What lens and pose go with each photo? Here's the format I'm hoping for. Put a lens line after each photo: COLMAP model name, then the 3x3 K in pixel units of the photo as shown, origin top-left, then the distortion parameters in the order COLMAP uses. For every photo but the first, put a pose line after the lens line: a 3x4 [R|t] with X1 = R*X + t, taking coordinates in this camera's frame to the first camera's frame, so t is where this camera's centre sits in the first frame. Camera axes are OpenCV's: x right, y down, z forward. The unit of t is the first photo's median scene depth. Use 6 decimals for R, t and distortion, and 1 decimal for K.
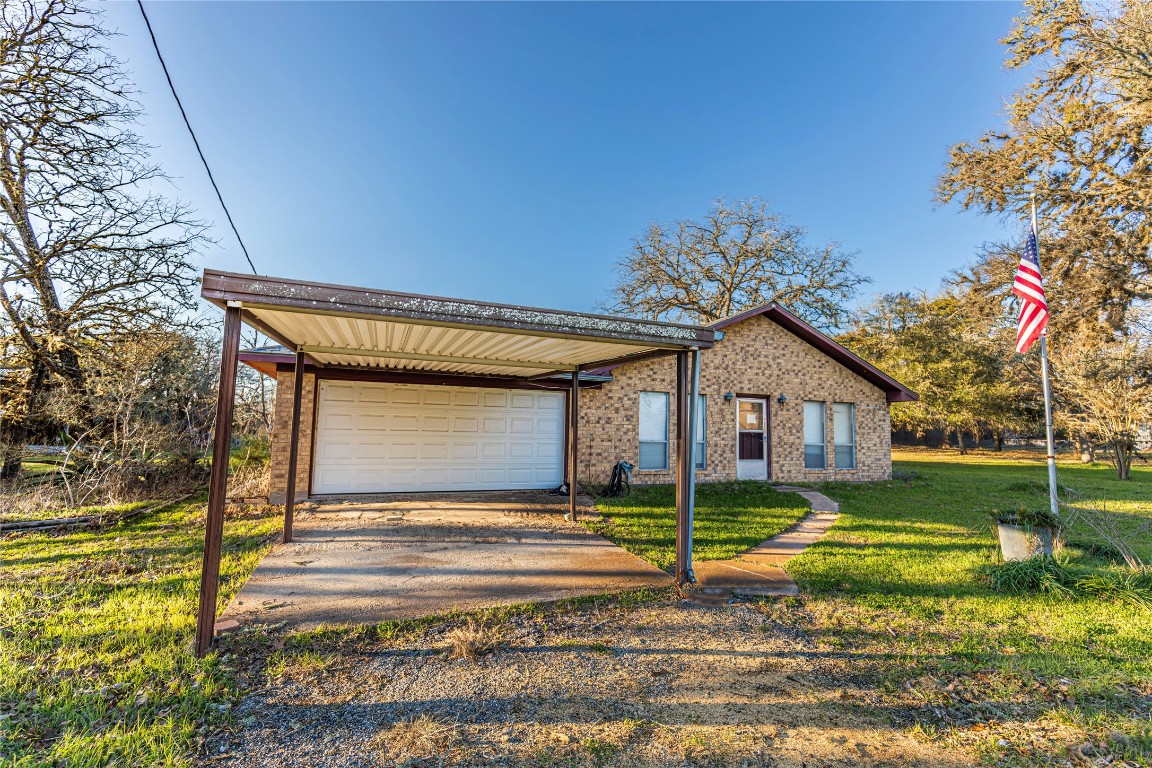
lens RADIAL K [[522.7, 0, 574.2], [0, 522.7, 383.6], [0, 0, 1]] dist [-0.000342, -0.000171]
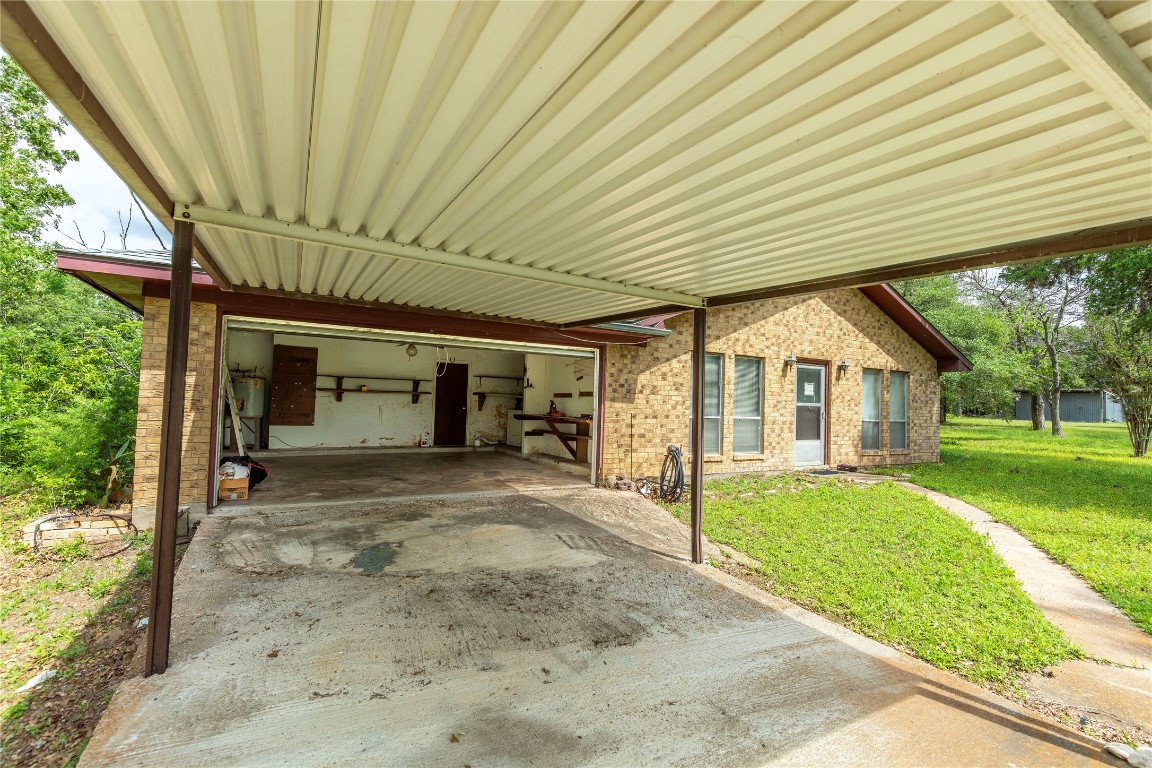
lens RADIAL K [[522.7, 0, 579.0], [0, 522.7, 381.9], [0, 0, 1]] dist [-0.000342, -0.000171]
pose [[0.988050, 0.012180, 0.153654, -0.135612], [-0.020544, 0.998385, 0.052965, 0.020540], [-0.152760, -0.055488, 0.986704, 0.262517]]
